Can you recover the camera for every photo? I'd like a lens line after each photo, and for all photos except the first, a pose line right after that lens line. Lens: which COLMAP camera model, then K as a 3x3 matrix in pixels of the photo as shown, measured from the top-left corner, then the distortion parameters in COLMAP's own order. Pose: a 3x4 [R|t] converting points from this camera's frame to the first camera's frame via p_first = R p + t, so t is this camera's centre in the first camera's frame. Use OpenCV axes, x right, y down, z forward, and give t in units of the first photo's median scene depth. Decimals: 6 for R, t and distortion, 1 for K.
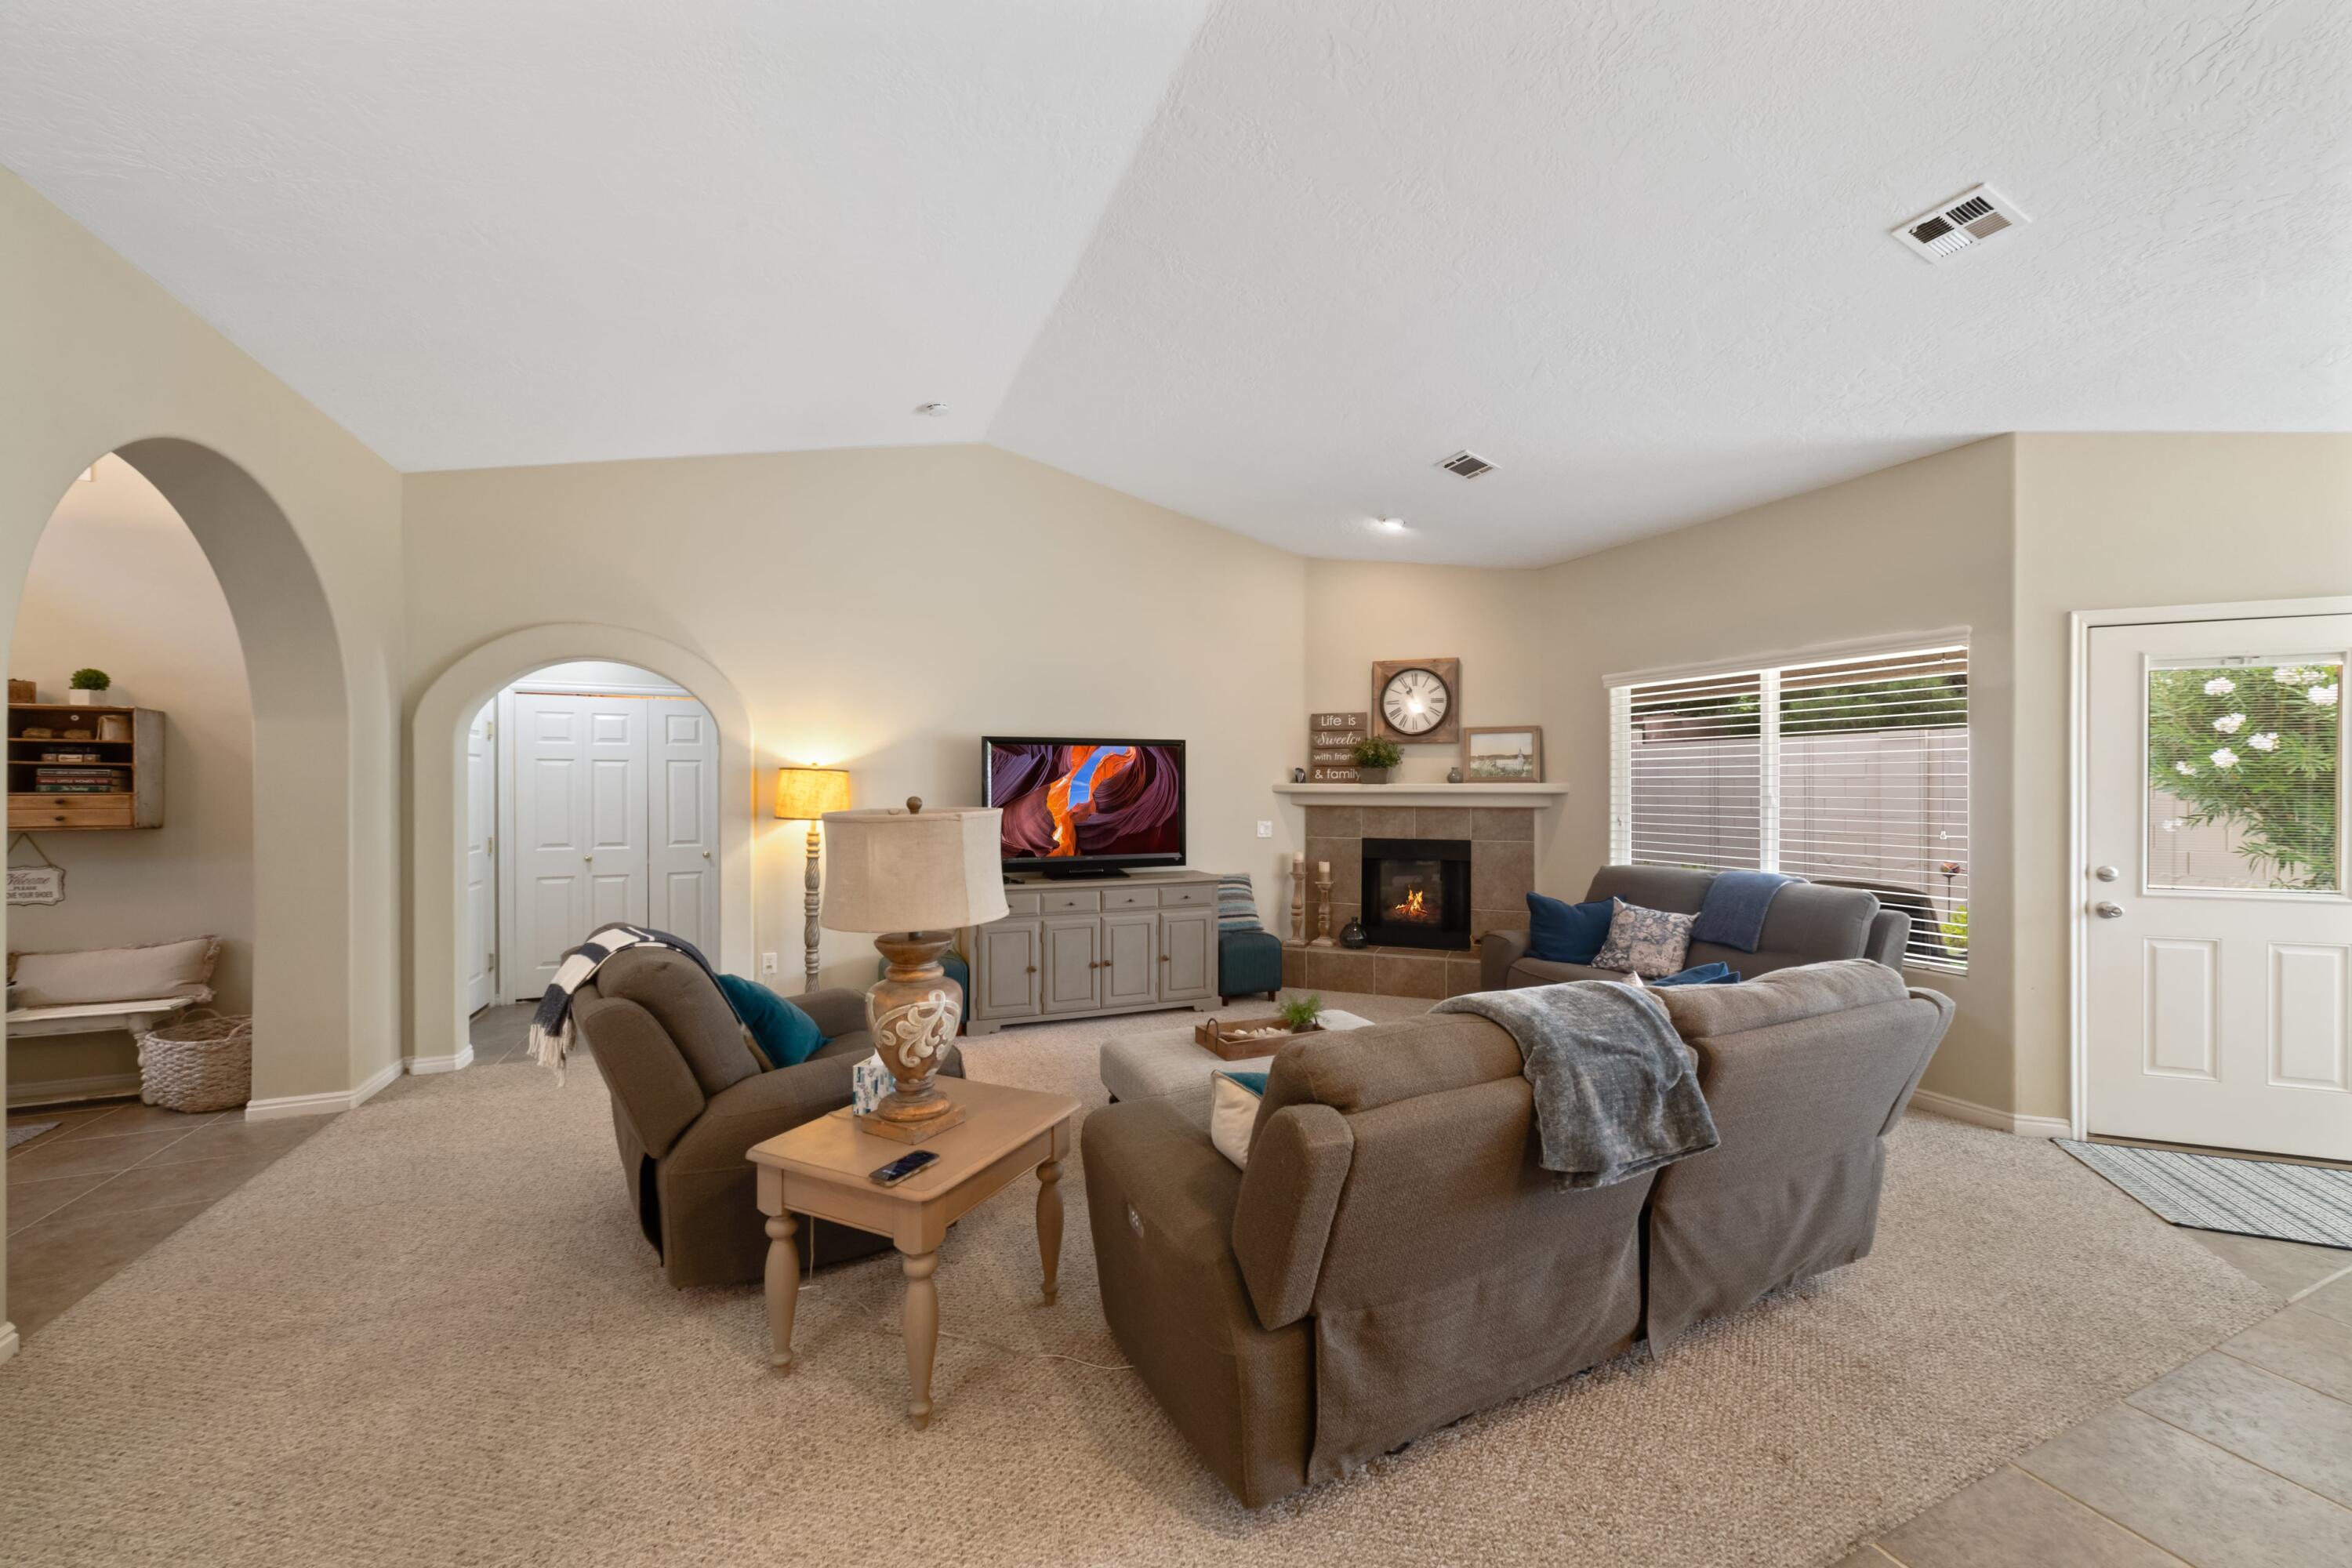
lens RADIAL K [[907.0, 0, 1188.6], [0, 907.0, 784.6], [0, 0, 1]] dist [-0.001283, 0.000131]
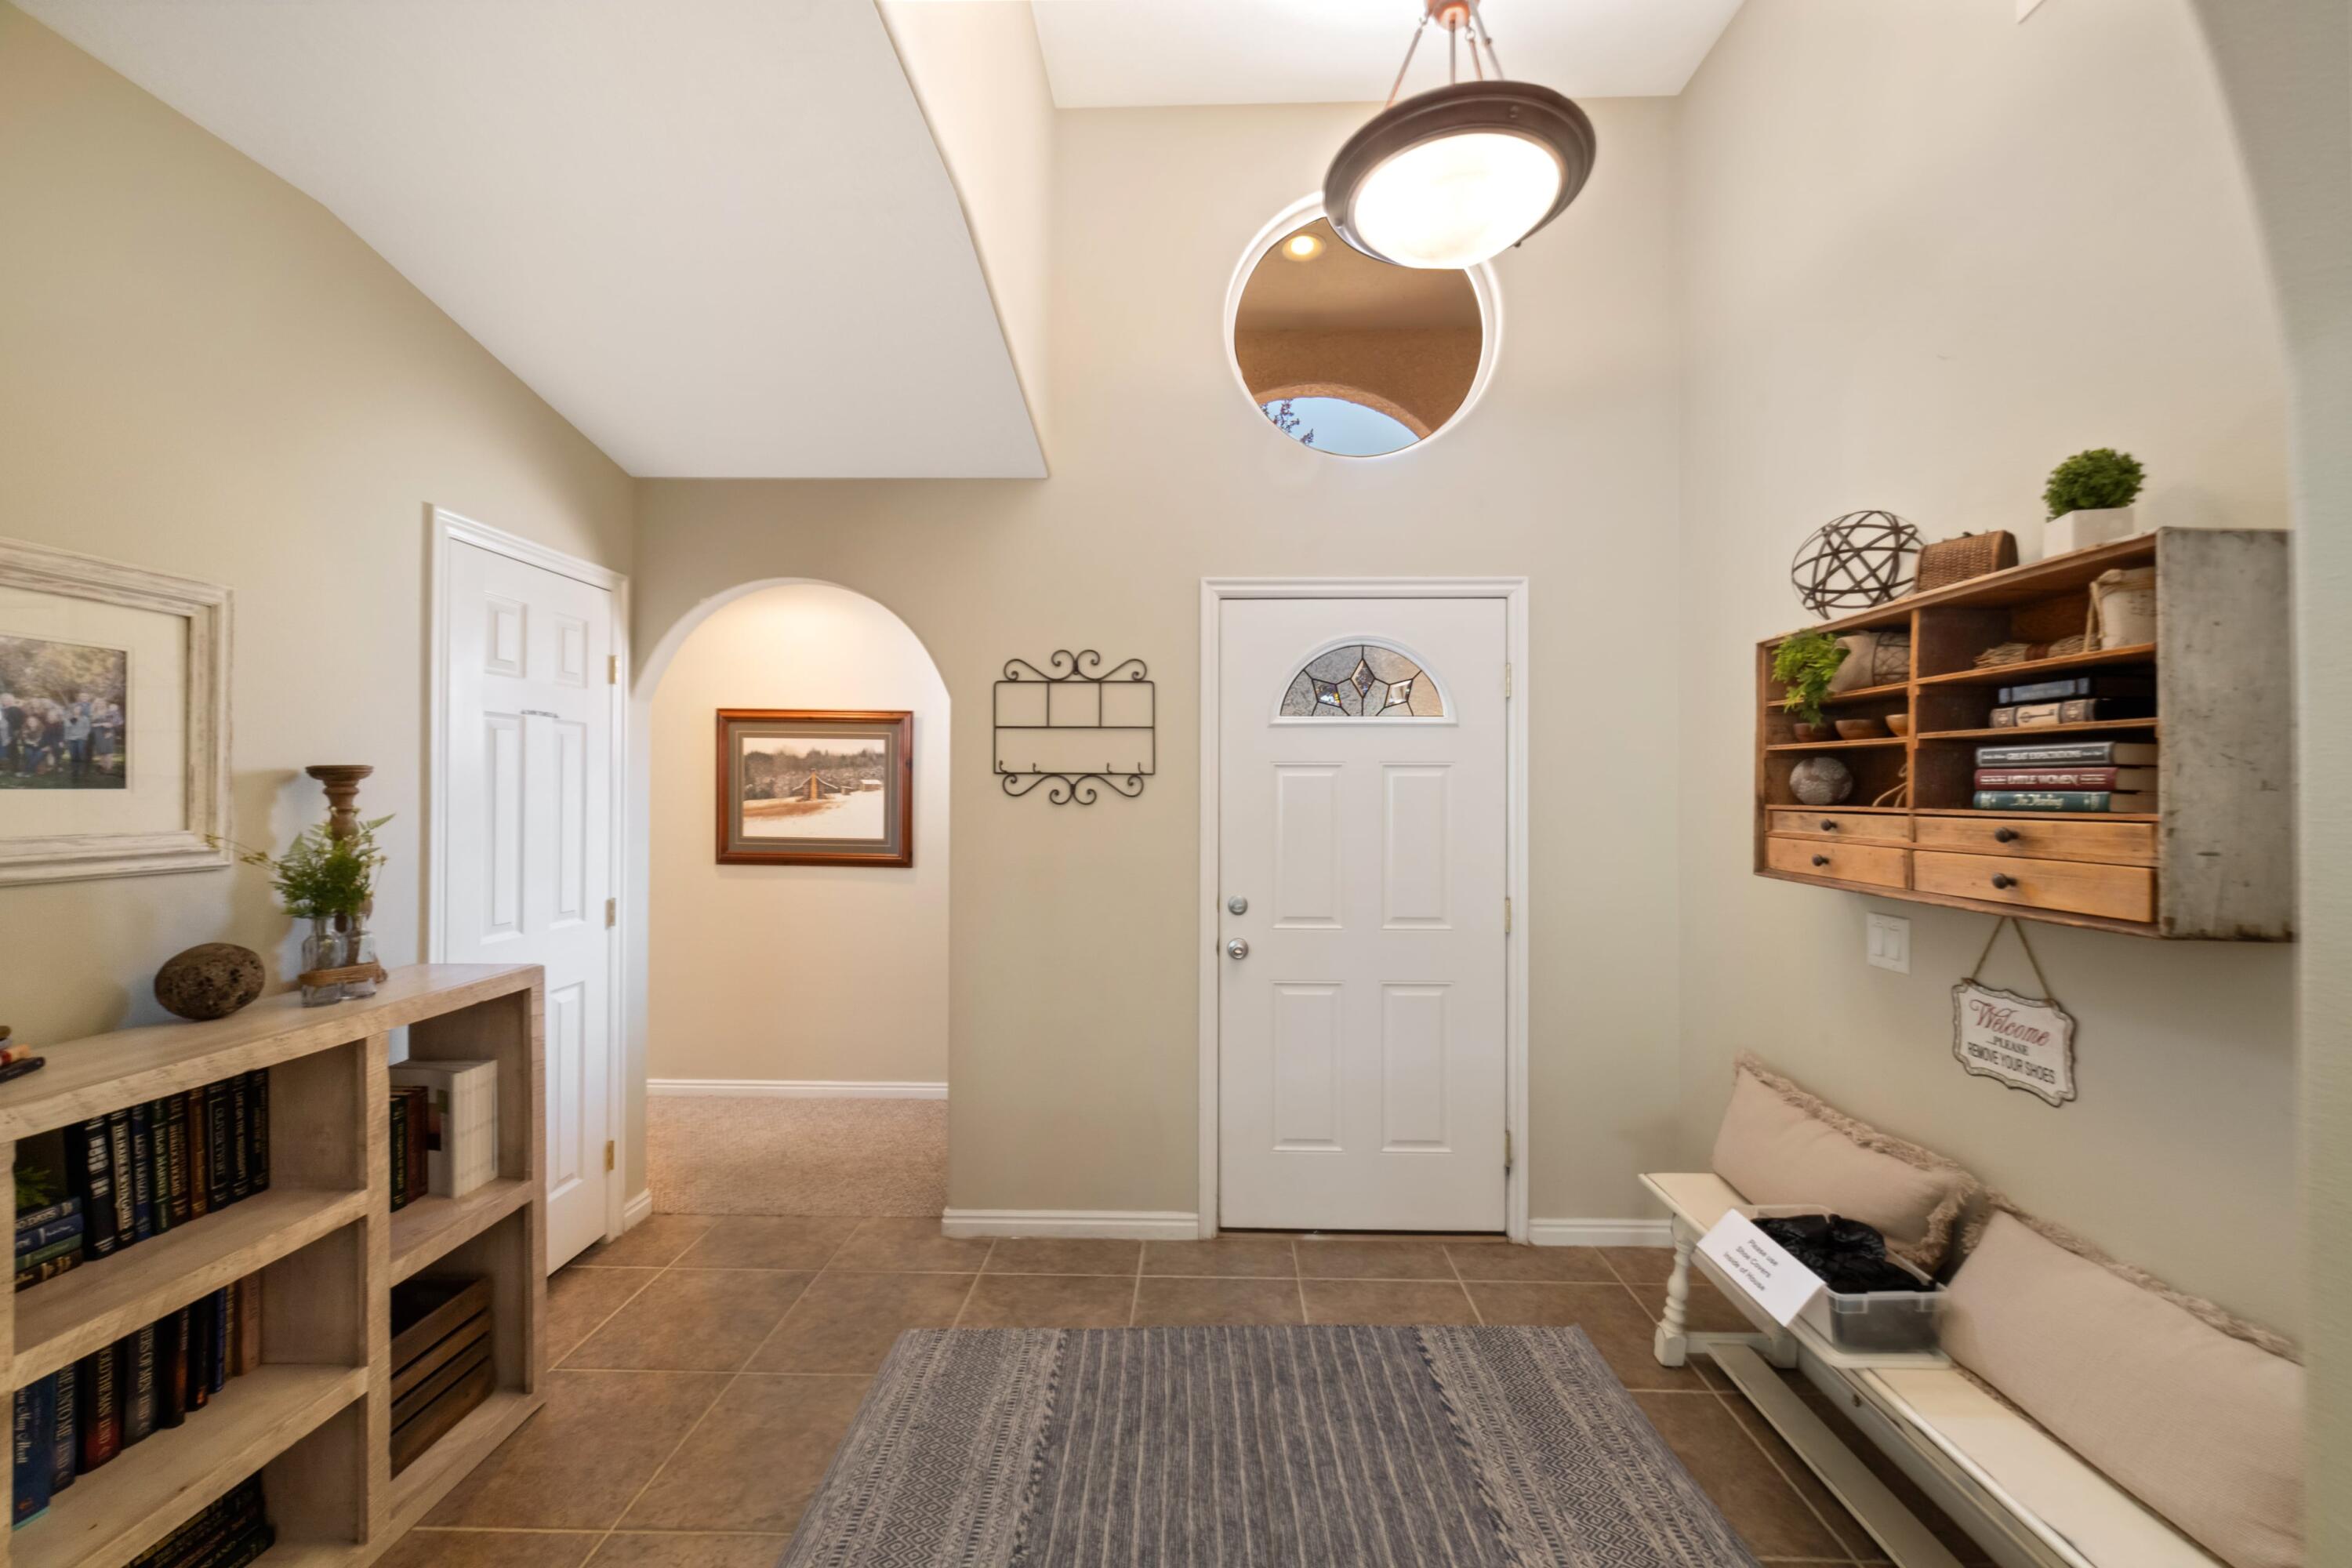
lens RADIAL K [[907.0, 0, 1188.6], [0, 907.0, 784.6], [0, 0, 1]] dist [-0.001283, 0.000131]
pose [[-0.414078, -0.007426, -0.910211, -0.763313], [0.001685, 0.999959, -0.008924, 0.000963], [0.910240, -0.005229, -0.414049, 0.833687]]
